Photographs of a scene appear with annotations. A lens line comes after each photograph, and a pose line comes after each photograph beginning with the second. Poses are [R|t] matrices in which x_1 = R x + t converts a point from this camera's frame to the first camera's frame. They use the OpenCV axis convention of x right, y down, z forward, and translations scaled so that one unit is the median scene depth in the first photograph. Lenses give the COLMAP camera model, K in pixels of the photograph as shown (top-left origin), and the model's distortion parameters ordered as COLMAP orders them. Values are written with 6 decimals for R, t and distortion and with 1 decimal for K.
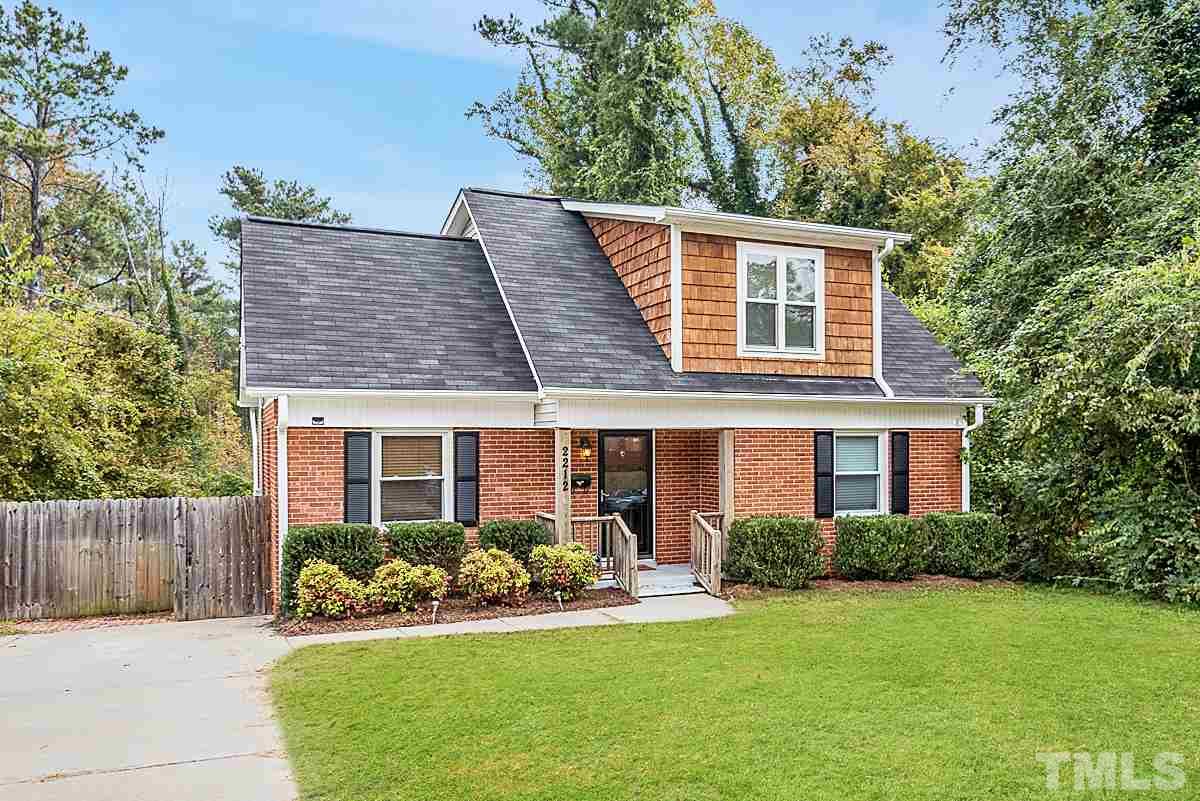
lens RADIAL K [[566.2, 0, 600.0], [0, 566.2, 400.5], [0, 0, 1]] dist [0.001616, 0.000042]
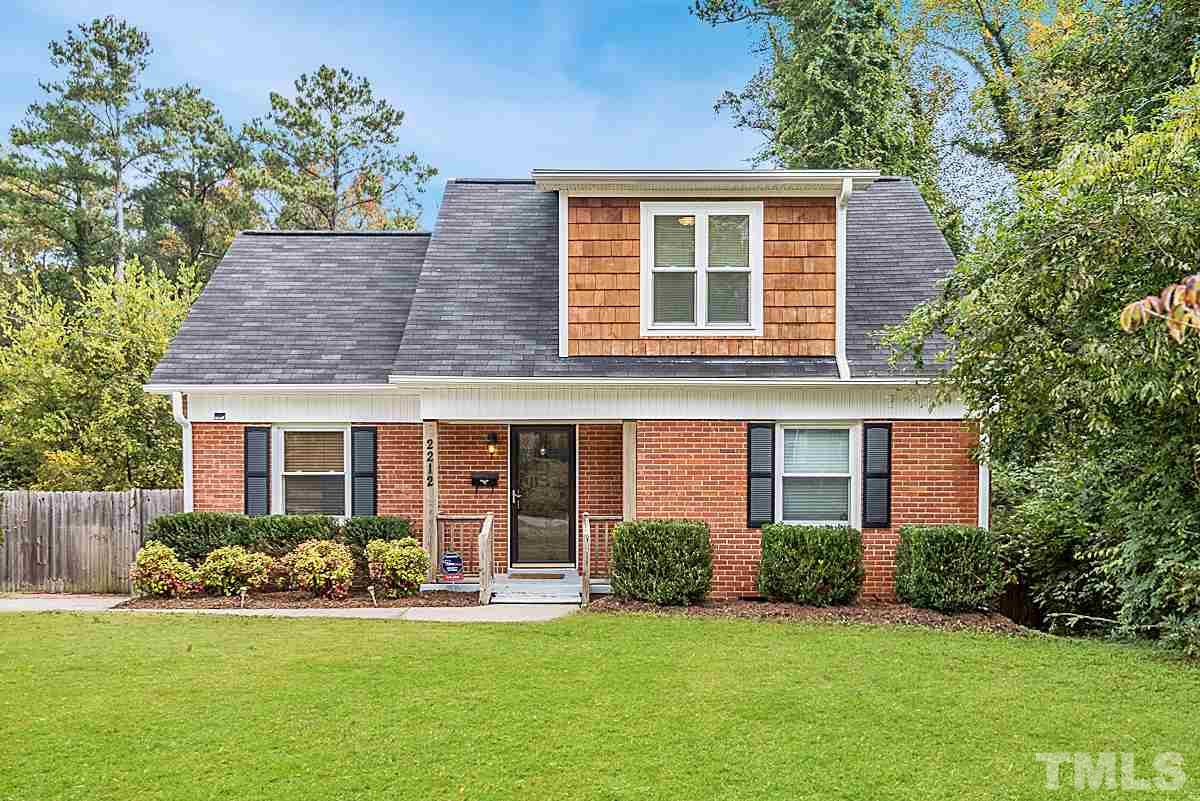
lens RADIAL K [[621.4, 0, 599.9], [0, 621.4, 424.1], [0, 0, 1]] dist [-0.002050, -0.000791]
pose [[0.964521, -0.012667, -0.263702, 0.432937], [0.017309, 0.999733, 0.015288, 0.040446], [0.263438, -0.019310, 0.964483, 0.070779]]
